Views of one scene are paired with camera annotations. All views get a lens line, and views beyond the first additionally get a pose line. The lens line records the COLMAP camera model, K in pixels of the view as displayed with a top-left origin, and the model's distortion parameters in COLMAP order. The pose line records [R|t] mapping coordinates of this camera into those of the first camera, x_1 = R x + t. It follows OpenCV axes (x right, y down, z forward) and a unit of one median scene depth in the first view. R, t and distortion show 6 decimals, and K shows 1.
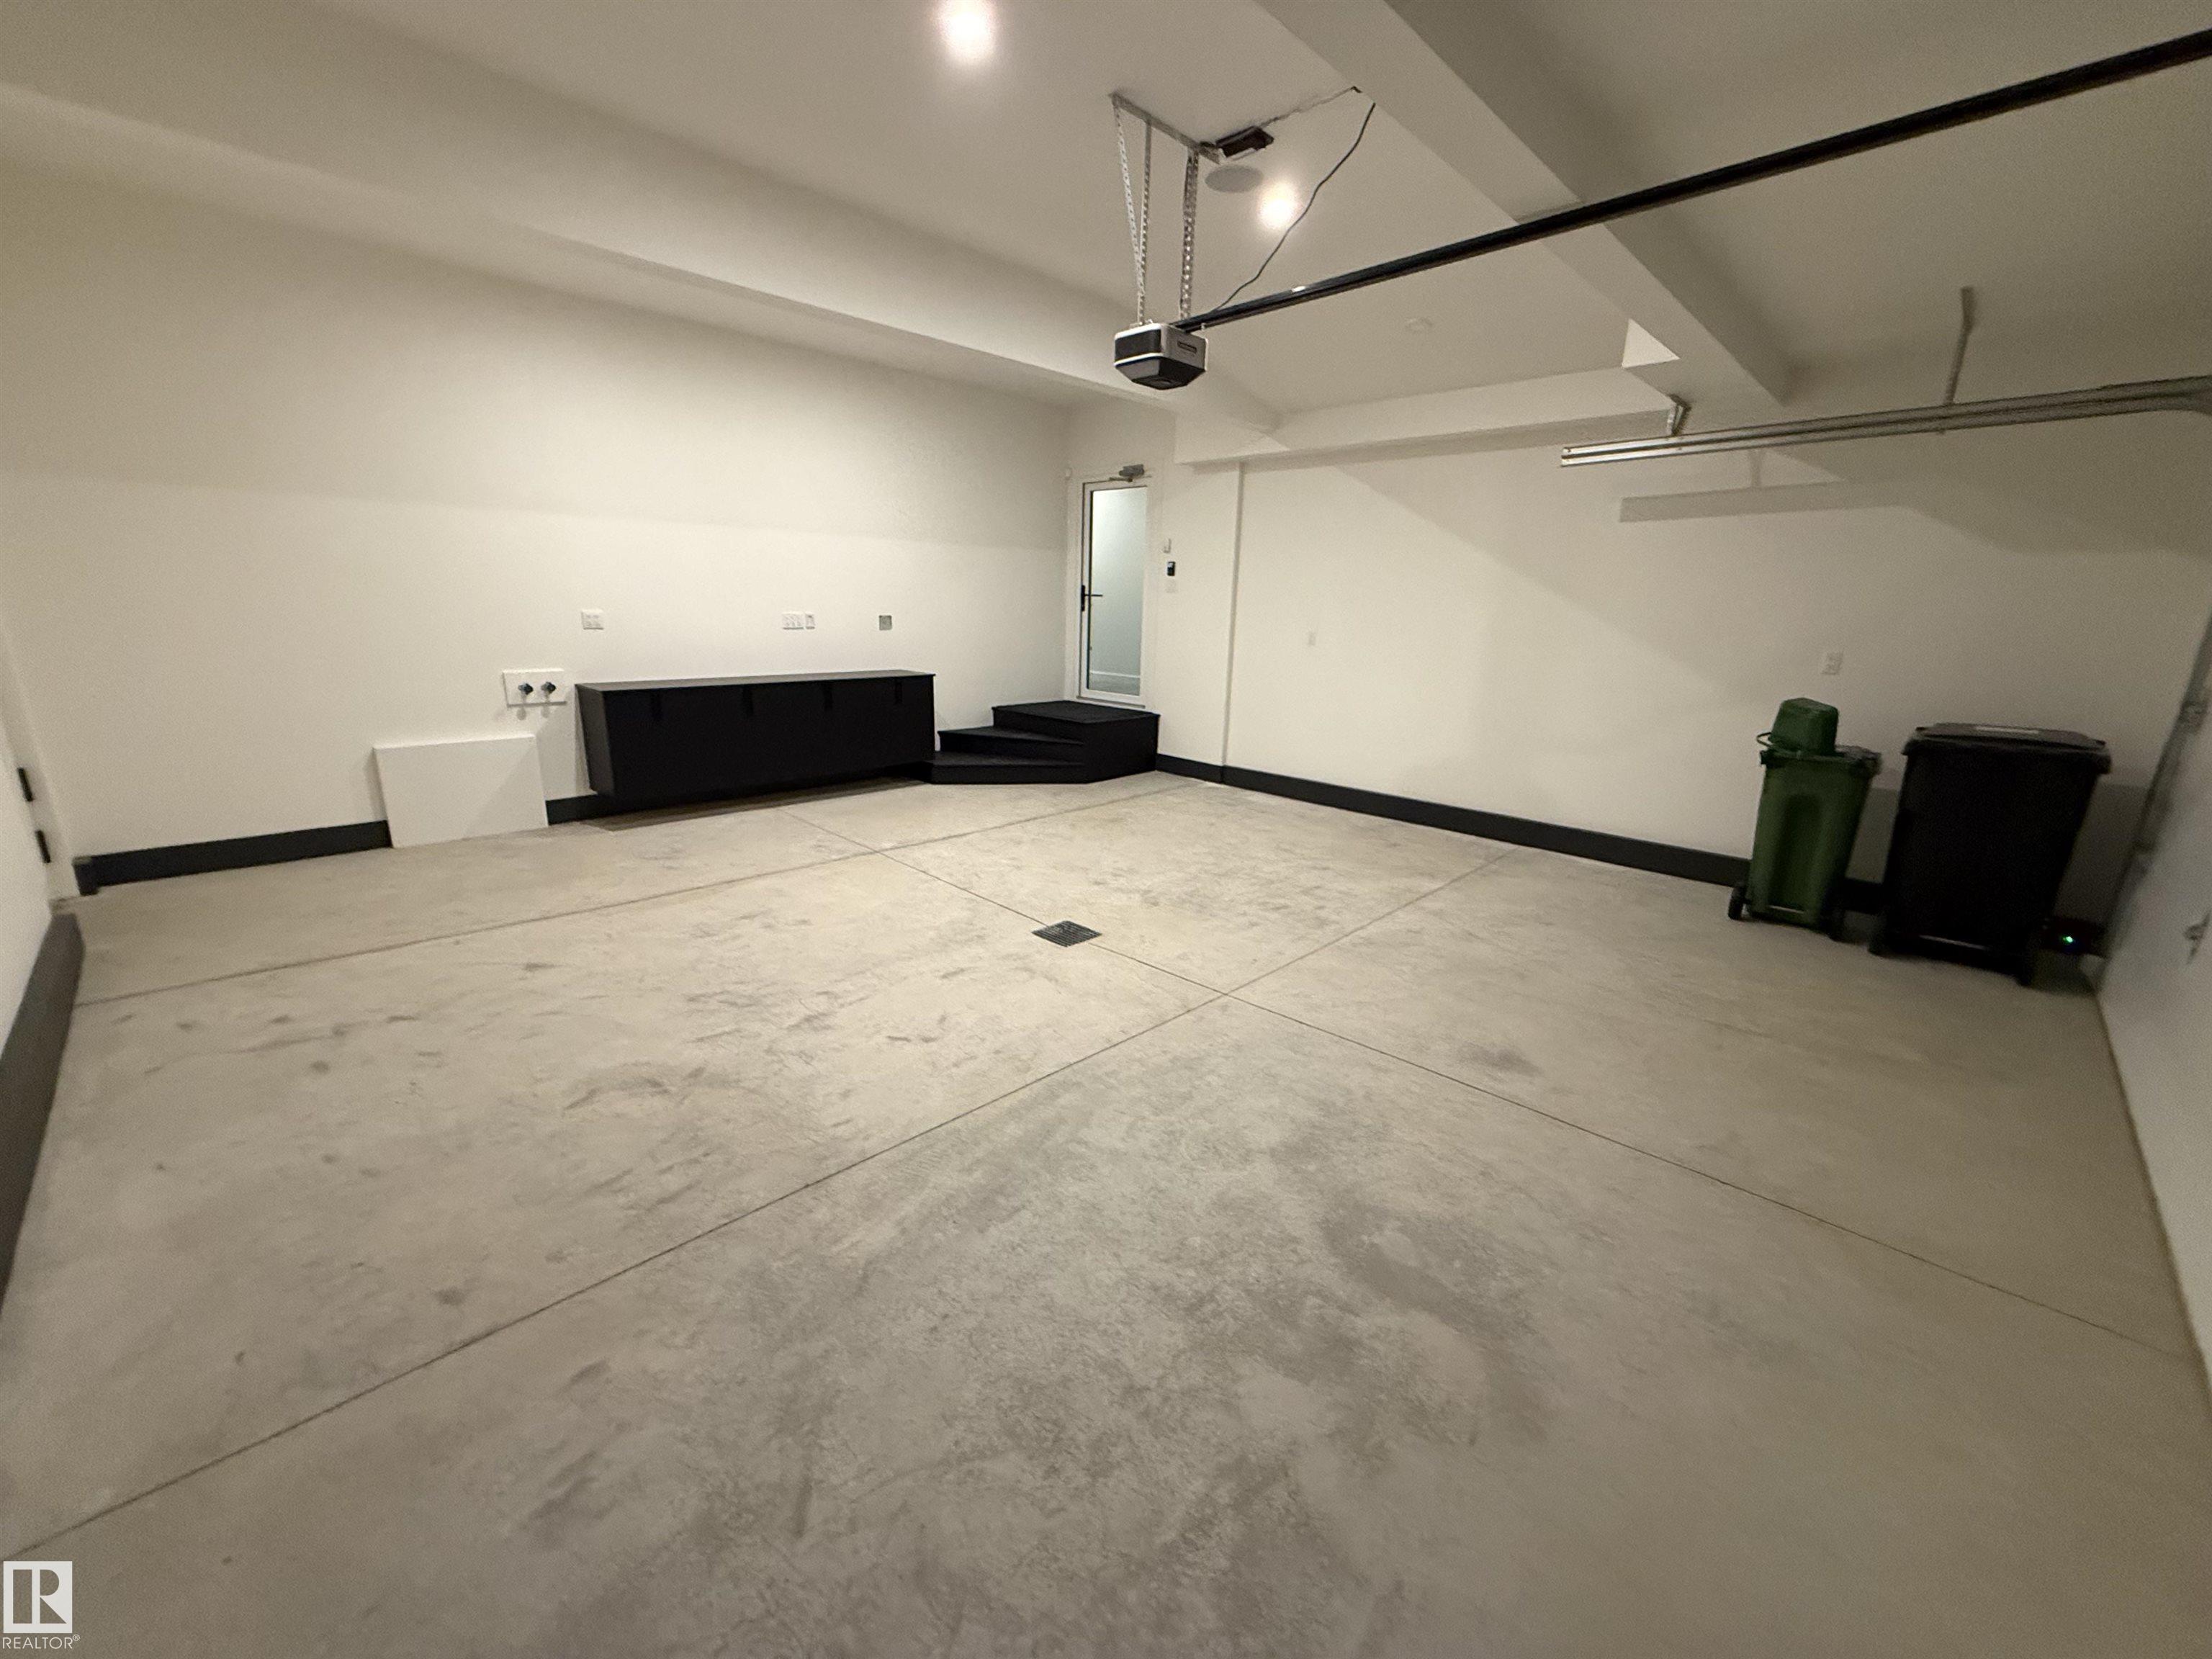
lens RADIAL K [[883.3, 0, 1106.0], [0, 883.3, 829.5], [0, 0, 1]] dist [0.000430, -0.000415]
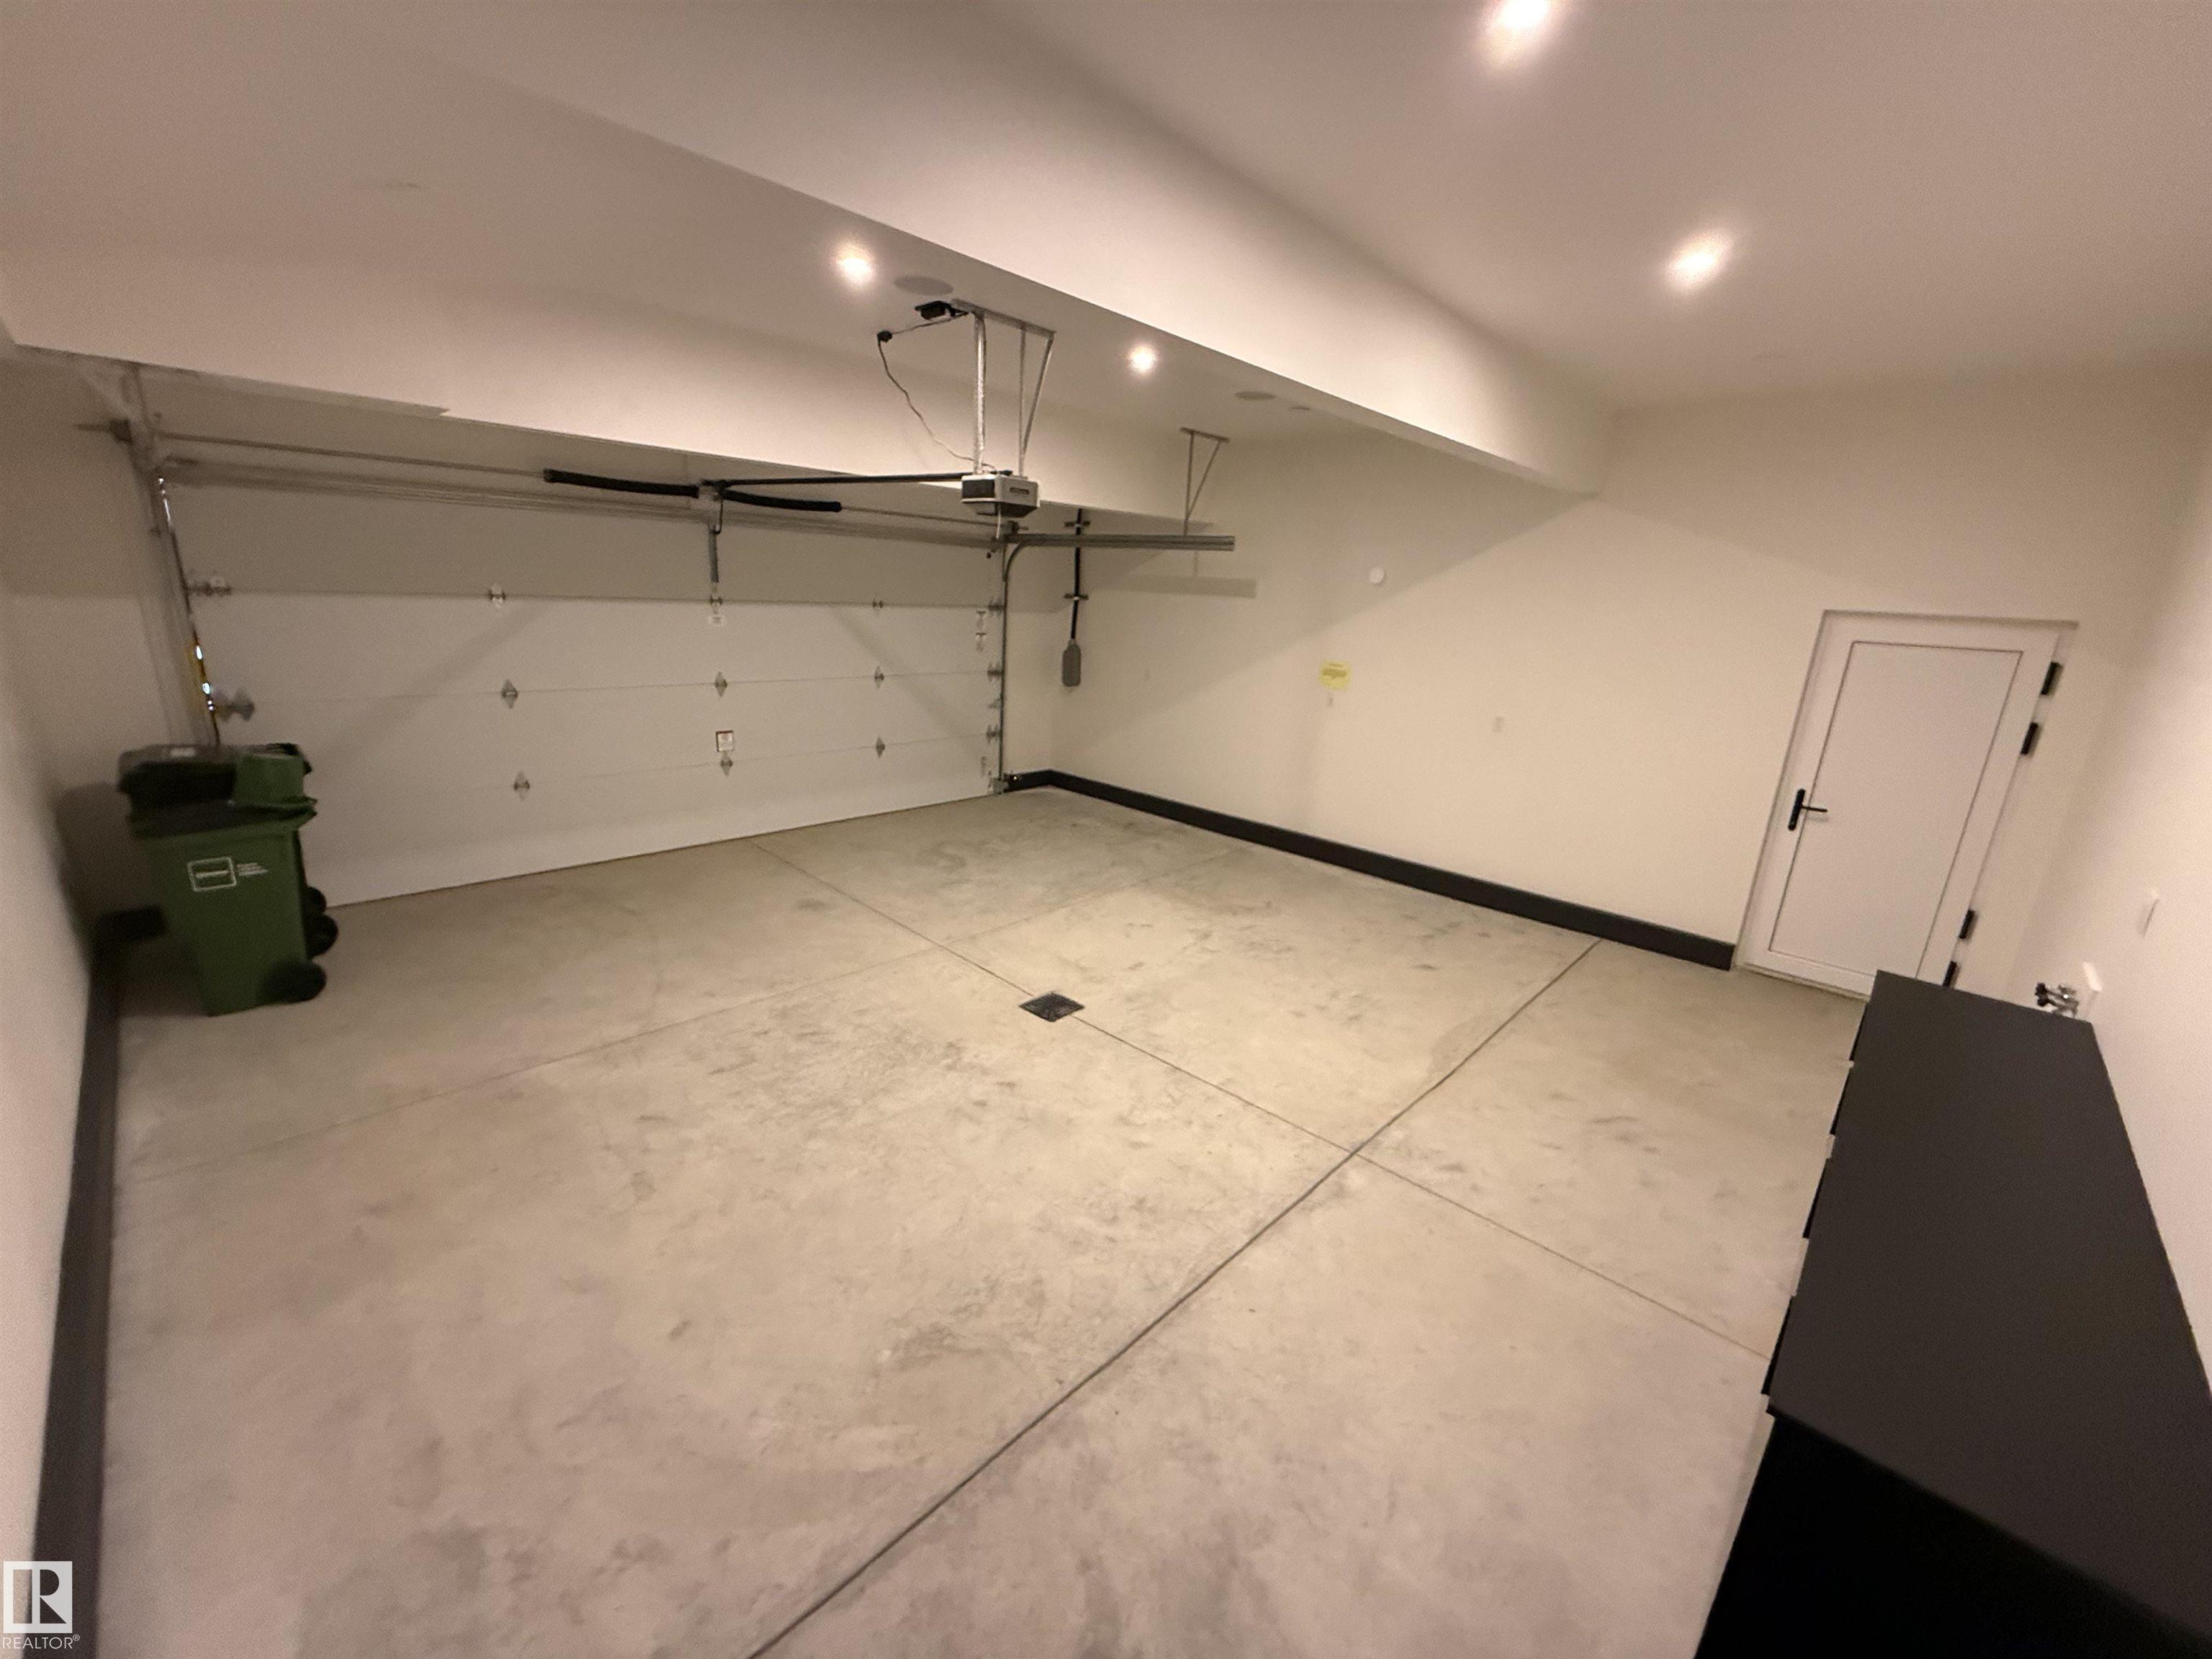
lens RADIAL K [[883.3, 0, 1106.0], [0, 883.3, 829.5], [0, 0, 1]] dist [0.000430, -0.000415]
pose [[-0.996871, -0.071300, -0.034126, -0.058860], [-0.078788, 0.861357, 0.501853, -0.612302], [-0.006387, 0.502972, -0.864279, 1.836032]]
